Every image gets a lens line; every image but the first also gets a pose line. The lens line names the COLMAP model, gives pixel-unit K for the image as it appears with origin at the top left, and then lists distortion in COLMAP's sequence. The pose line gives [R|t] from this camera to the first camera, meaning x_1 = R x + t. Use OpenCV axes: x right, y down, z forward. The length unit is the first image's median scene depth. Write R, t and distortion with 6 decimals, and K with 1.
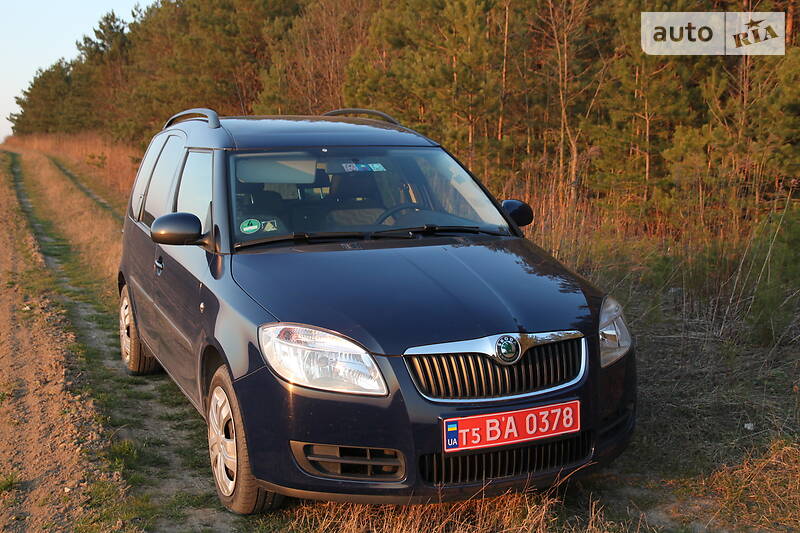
lens RADIAL K [[945.1, 0, 400.0], [0, 945.1, 266.5], [0, 0, 1]] dist [0.037830, 0.048979]
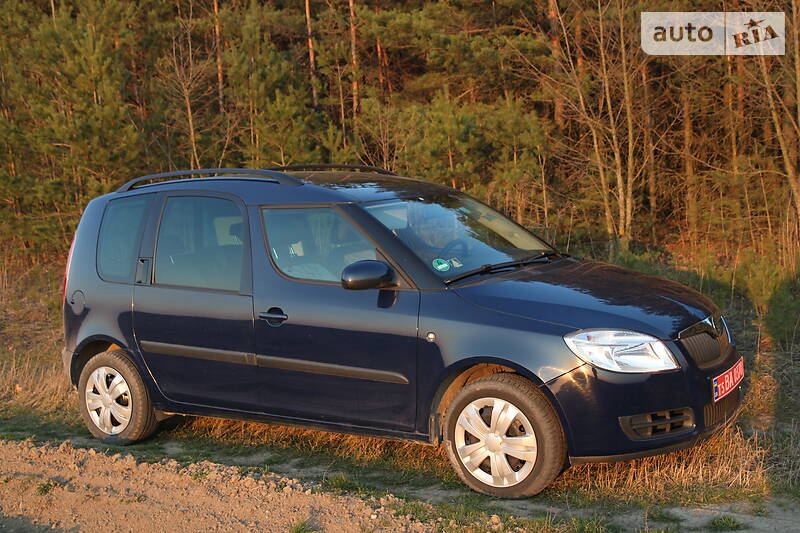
lens RADIAL K [[918.0, 0, 400.0], [0, 918.0, 266.5], [0, 0, 1]] dist [0.022711, 0.018497]
pose [[0.833693, -0.094036, 0.544163, -1.006592], [0.119596, 0.992754, -0.011672, -0.040676], [-0.539122, 0.074811, 0.838899, 0.088736]]
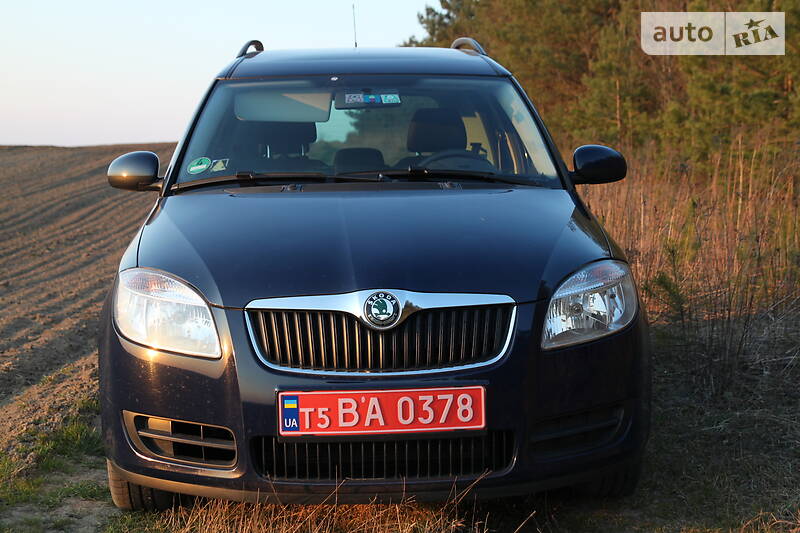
lens RADIAL K [[1226.2, 0, 399.7], [0, 1226.2, 266.8], [0, 0, 1]] dist [0.122425, 0.038344]
pose [[0.938850, 0.033732, -0.342671, 0.452873], [-0.042713, 0.998912, -0.018695, 0.069781], [0.341668, 0.032189, 0.939269, 0.082572]]
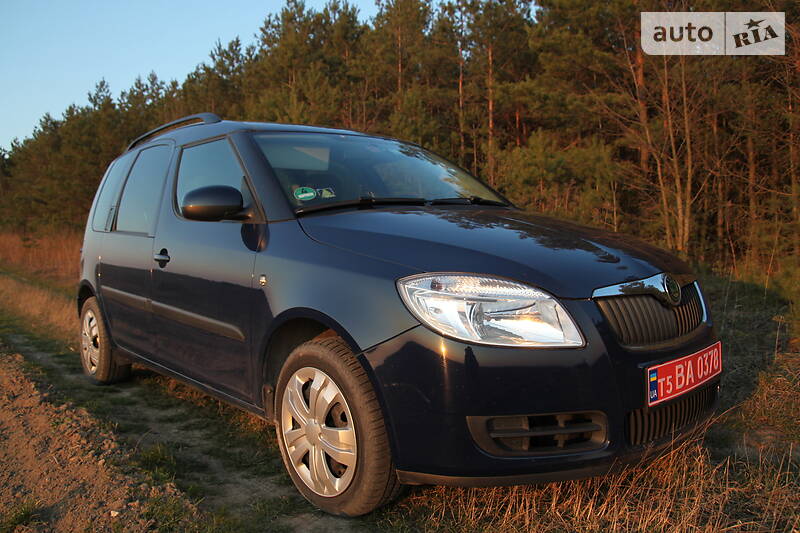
lens RADIAL K [[605.3, 0, 400.0], [0, 605.3, 266.5], [0, 0, 1]] dist [-0.119266, 0.102128]
pose [[0.949426, -0.030321, 0.312525, -0.313089], [0.054389, 0.996162, -0.068583, 0.089088], [-0.309246, 0.082113, 0.947430, 0.522560]]
